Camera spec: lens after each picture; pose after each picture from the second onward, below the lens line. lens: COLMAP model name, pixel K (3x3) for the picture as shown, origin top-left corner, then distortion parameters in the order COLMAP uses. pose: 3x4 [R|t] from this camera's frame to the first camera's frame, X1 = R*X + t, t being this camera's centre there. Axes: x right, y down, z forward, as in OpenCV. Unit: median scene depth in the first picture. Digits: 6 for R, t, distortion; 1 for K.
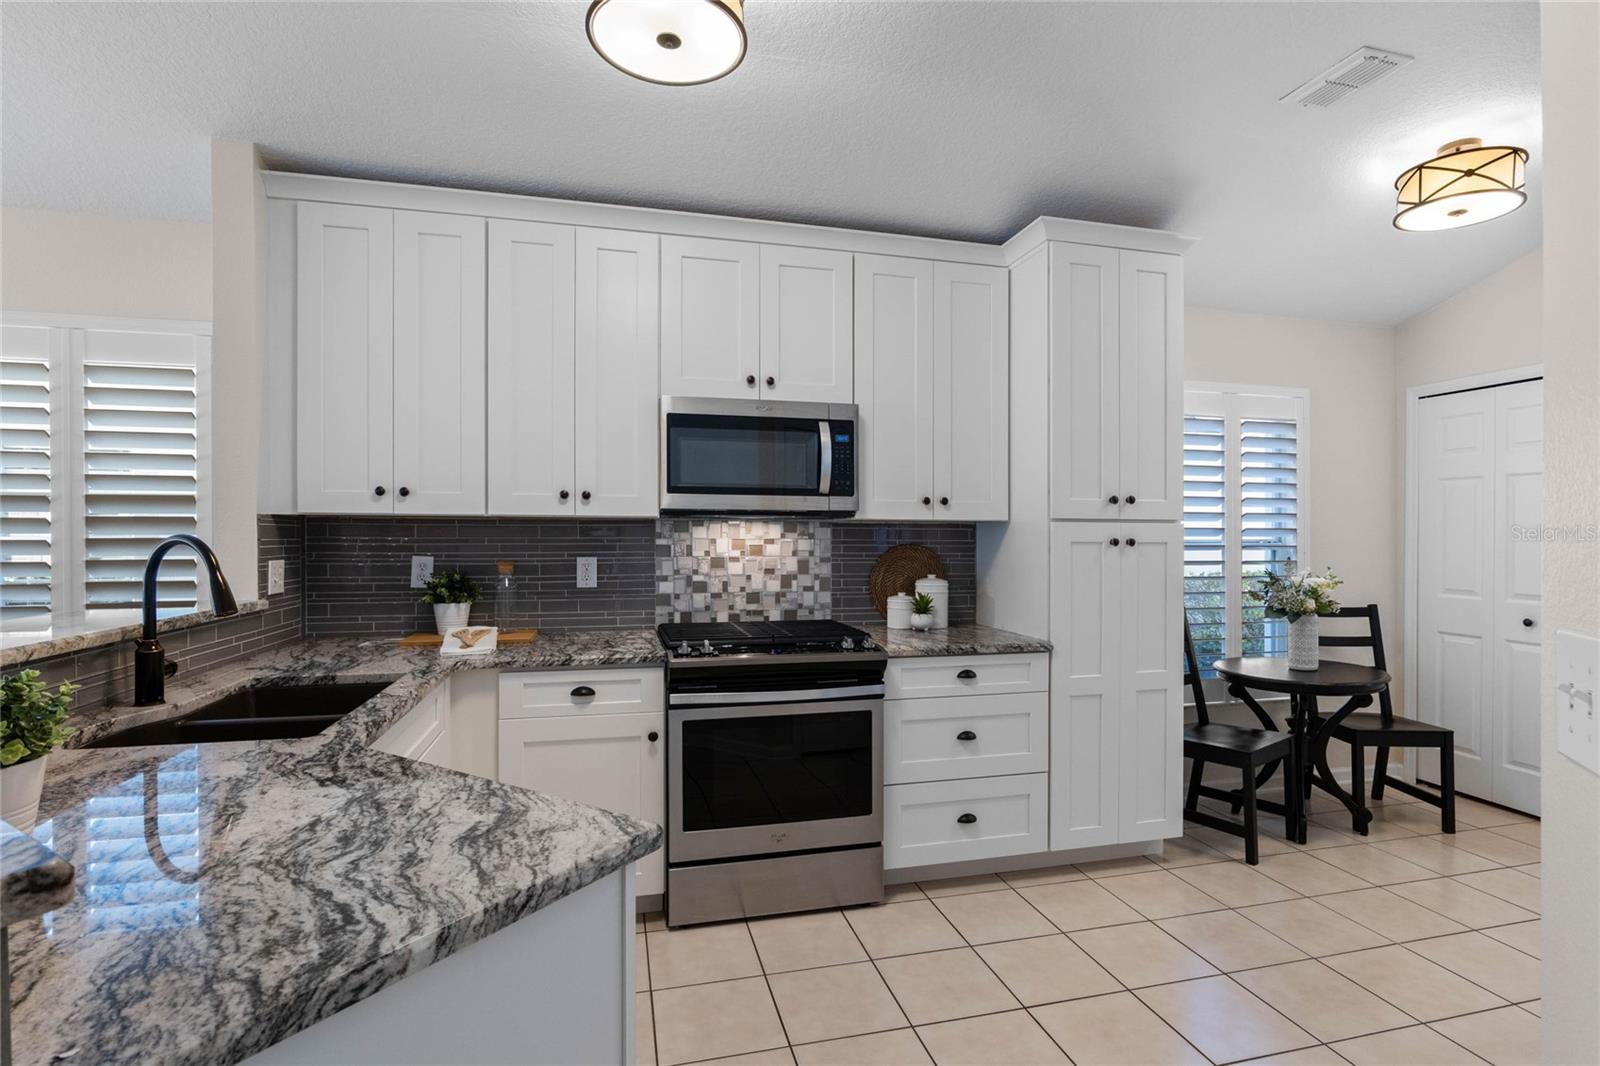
lens RADIAL K [[774.0, 0, 807.1], [0, 774.0, 530.8], [0, 0, 1]] dist [-0.012921, 0.000198]
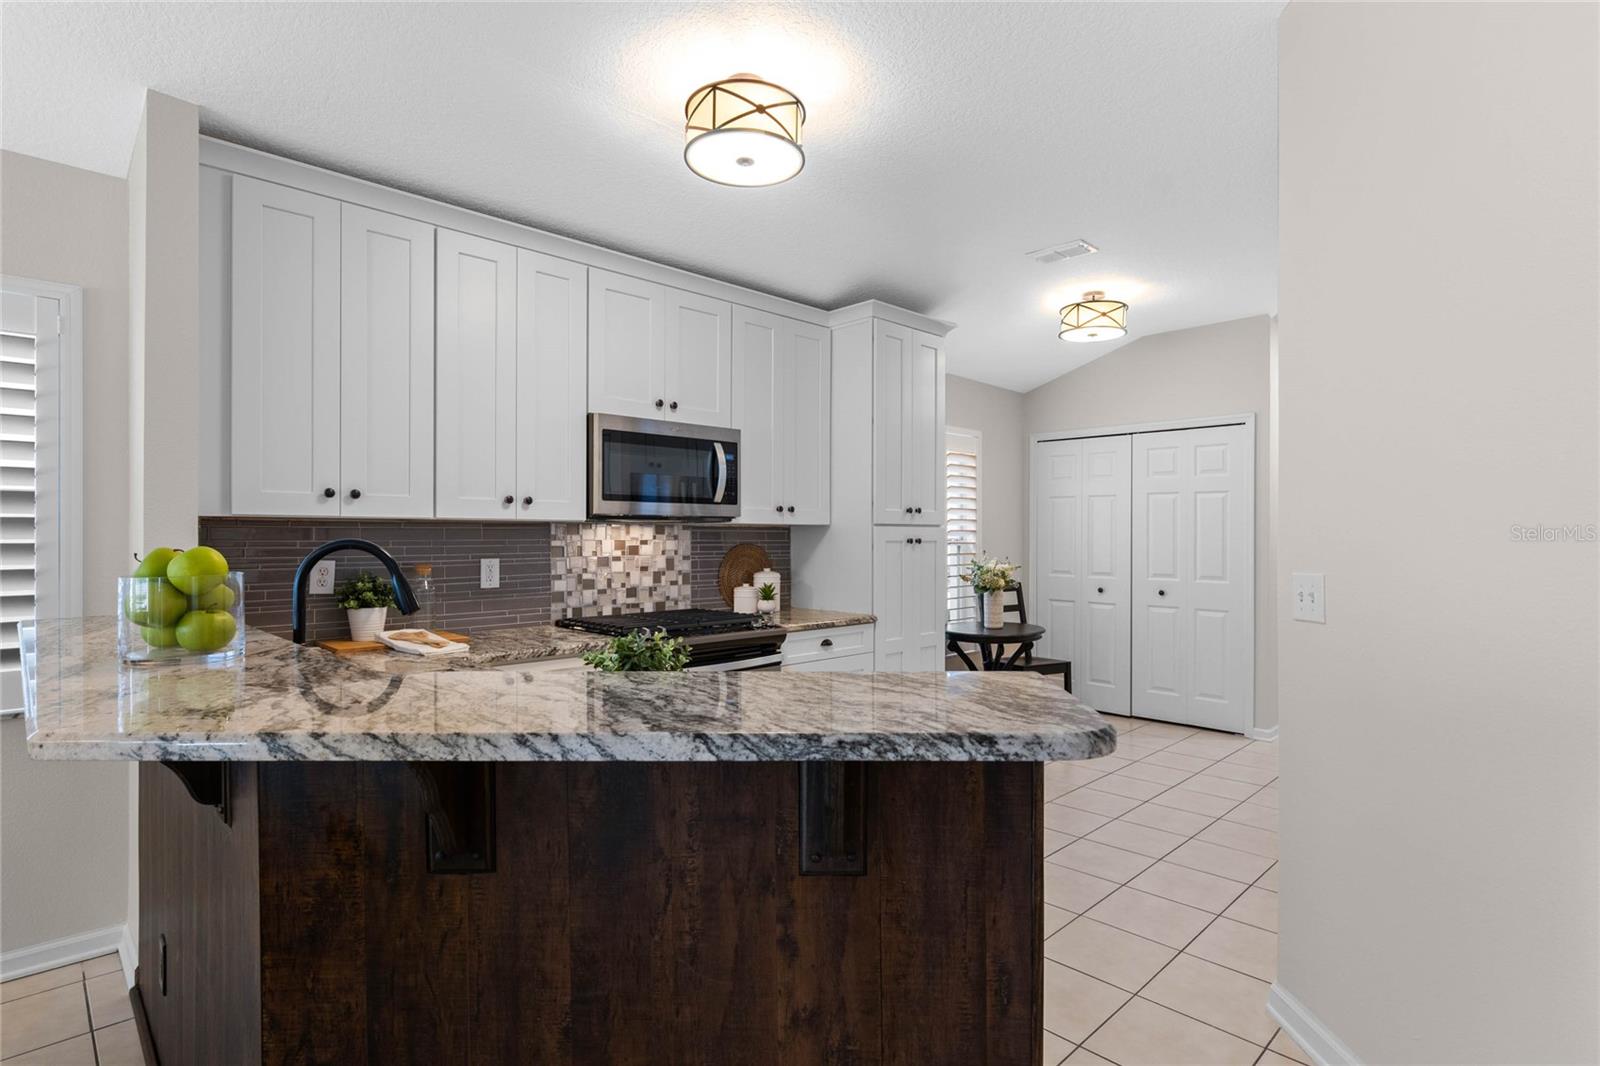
lens RADIAL K [[801.5, 0, 801.4], [0, 801.5, 529.3], [0, 0, 1]] dist [0.001778, 0.000286]
pose [[0.866818, 0.000993, 0.498623, -0.443910], [-0.000639, 0.999999, -0.000881, -0.004361], [-0.498624, 0.000445, 0.866818, -0.134441]]
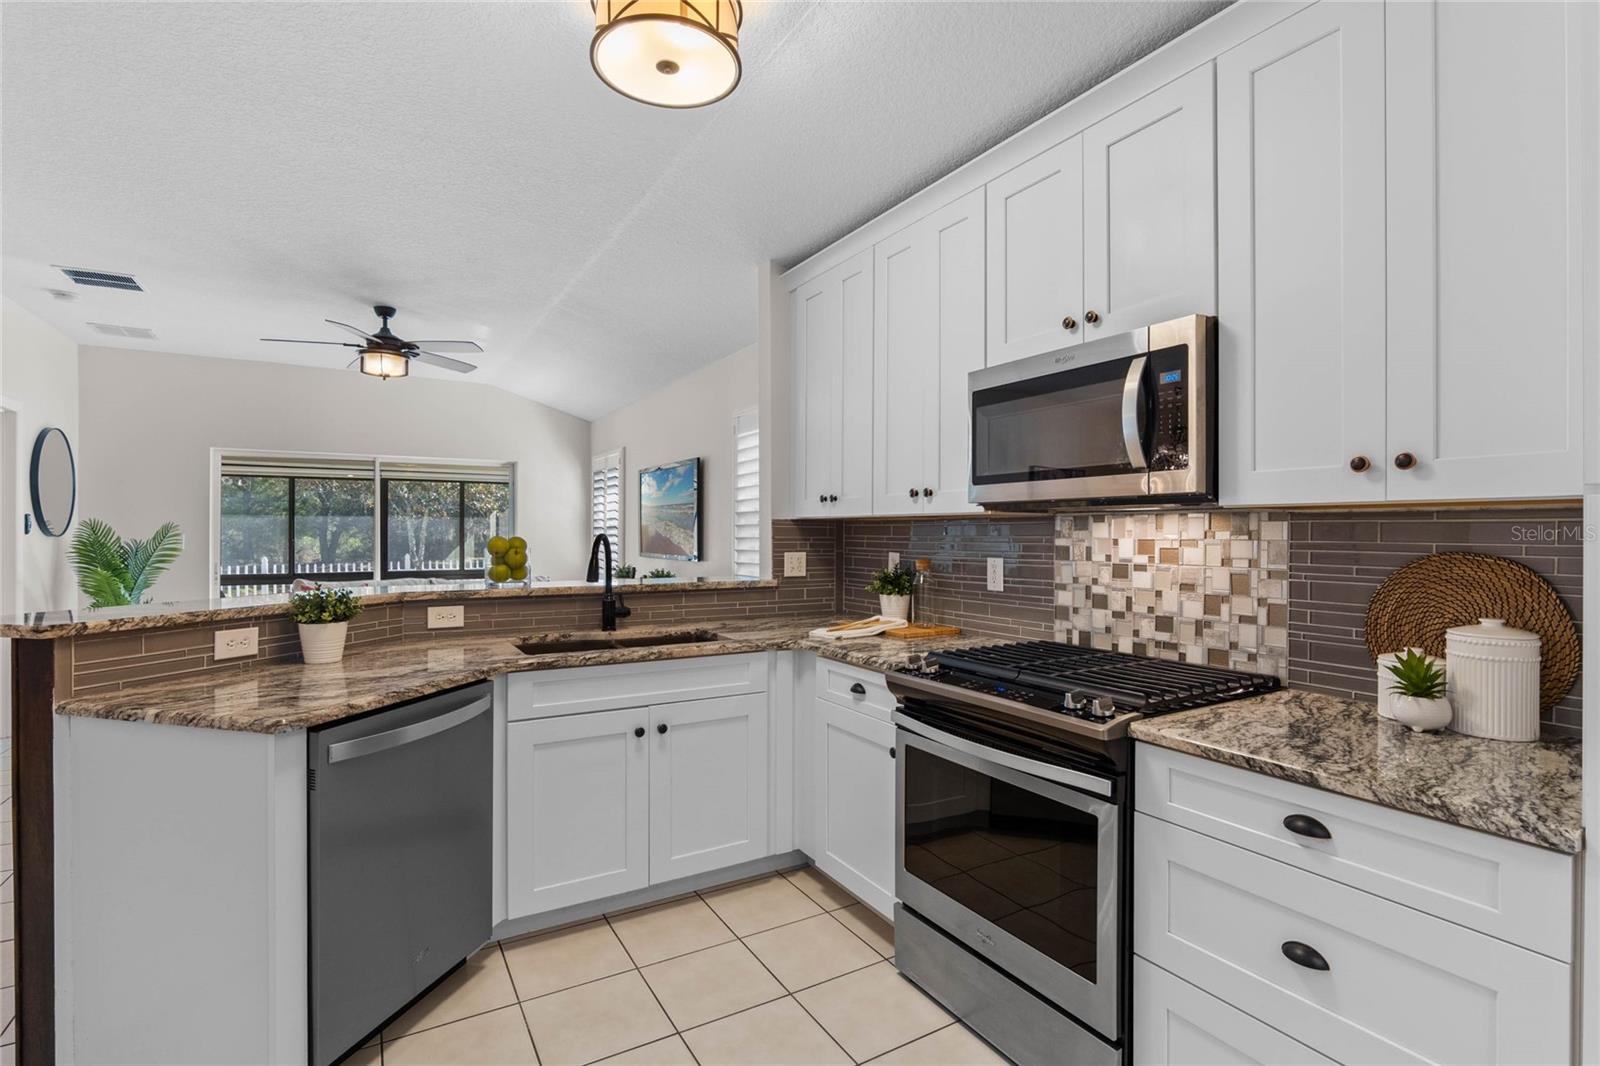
lens RADIAL K [[745.6, 0, 795.8], [0, 745.6, 535.1], [0, 0, 1]] dist [-0.014941, 0.000716]
pose [[0.285704, -0.000825, -0.958318, 0.482971], [0.004600, 0.999989, 0.000511, 0.005143], [0.958307, -0.004554, 0.285705, 0.500656]]
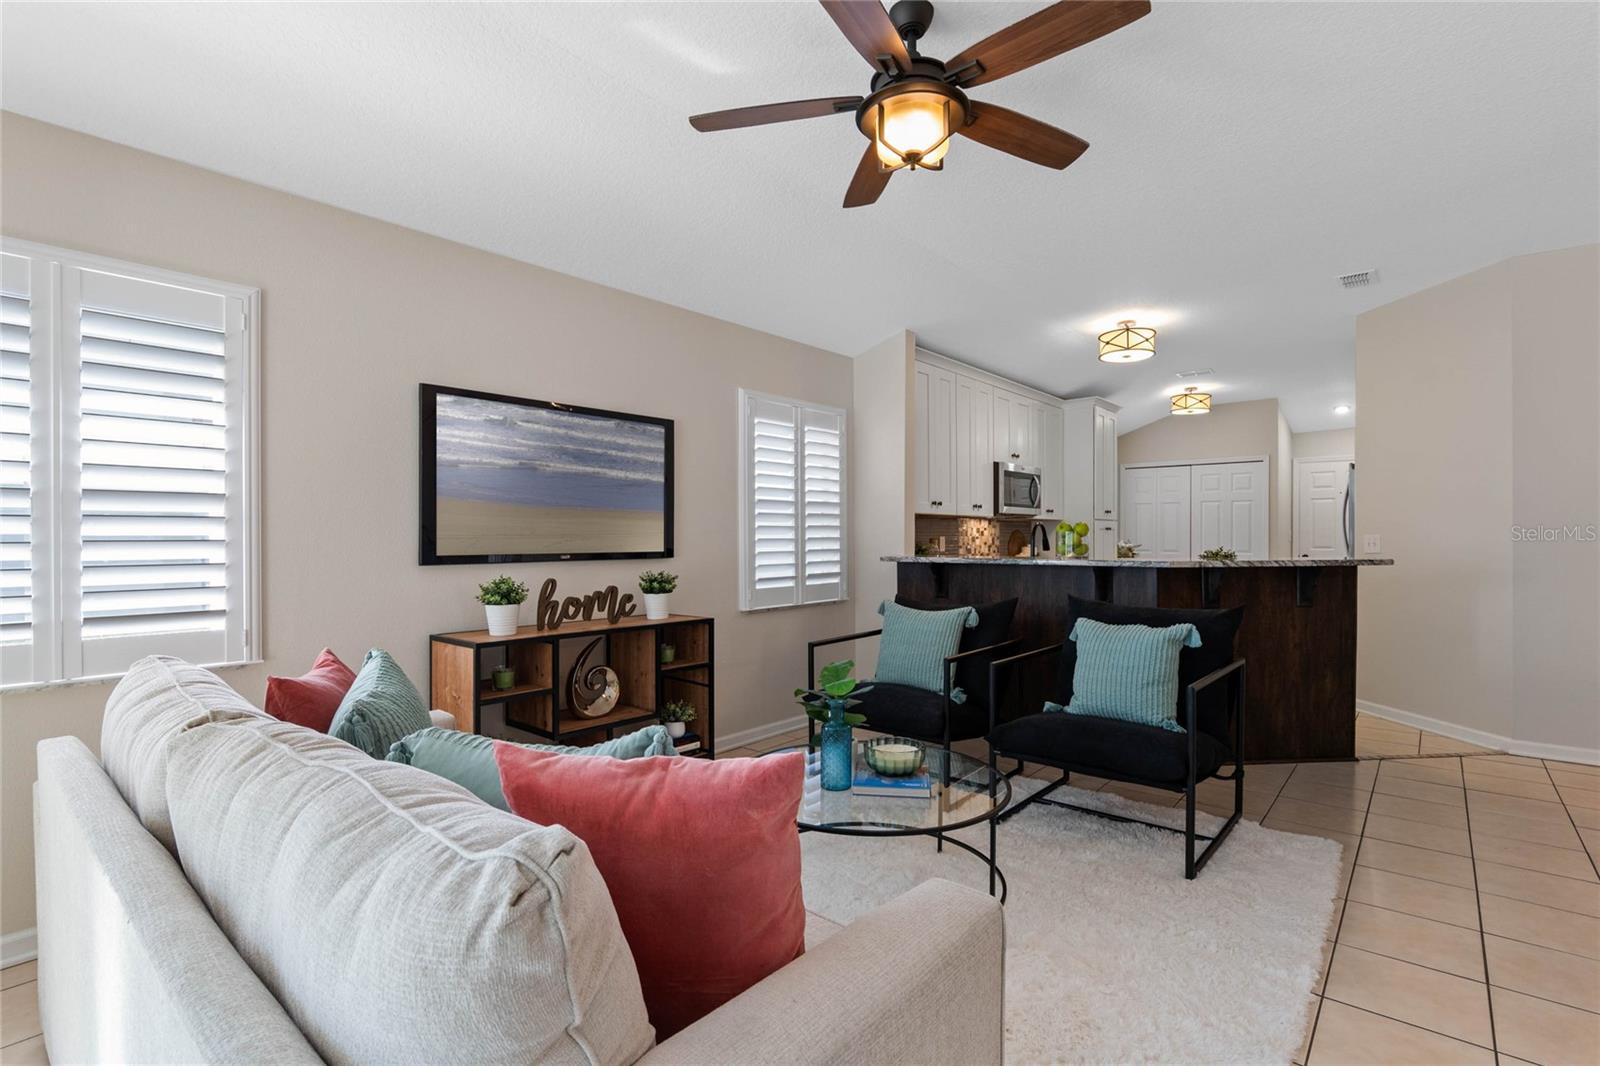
lens RADIAL K [[753.8, 0, 803.1], [0, 753.8, 537.0], [0, 0, 1]] dist [-0.009776, 0.000203]
pose [[0.813148, -0.004459, 0.582040, -1.654374], [0.000742, 0.999978, 0.006624, 0.021501], [-0.582057, -0.004955, 0.813133, -0.363084]]
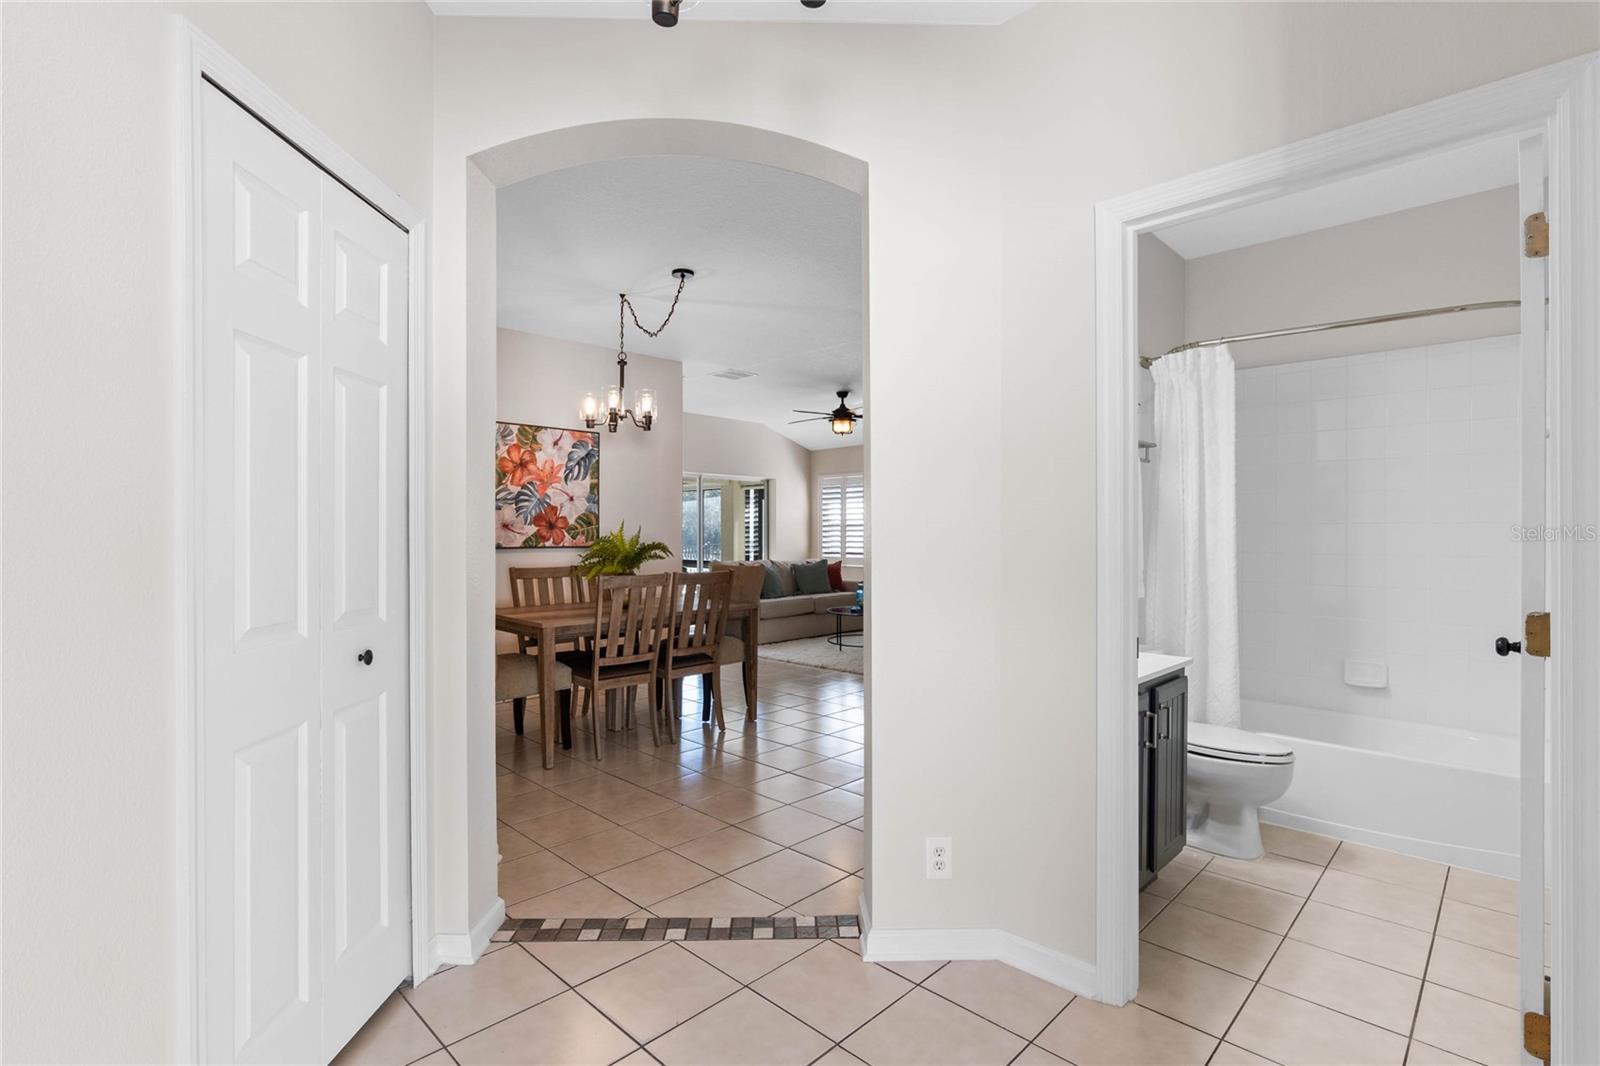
lens RADIAL K [[728.0, 0, 755.1], [0, 728.0, 531.4], [0, 0, 1]] dist [-0.001117, 0.000027]
pose [[0.473278, -0.003177, -0.880907, 0.794915], [0.005009, 0.999987, -0.000916, 0.010766], [0.880899, -0.003979, 0.473288, -1.254076]]
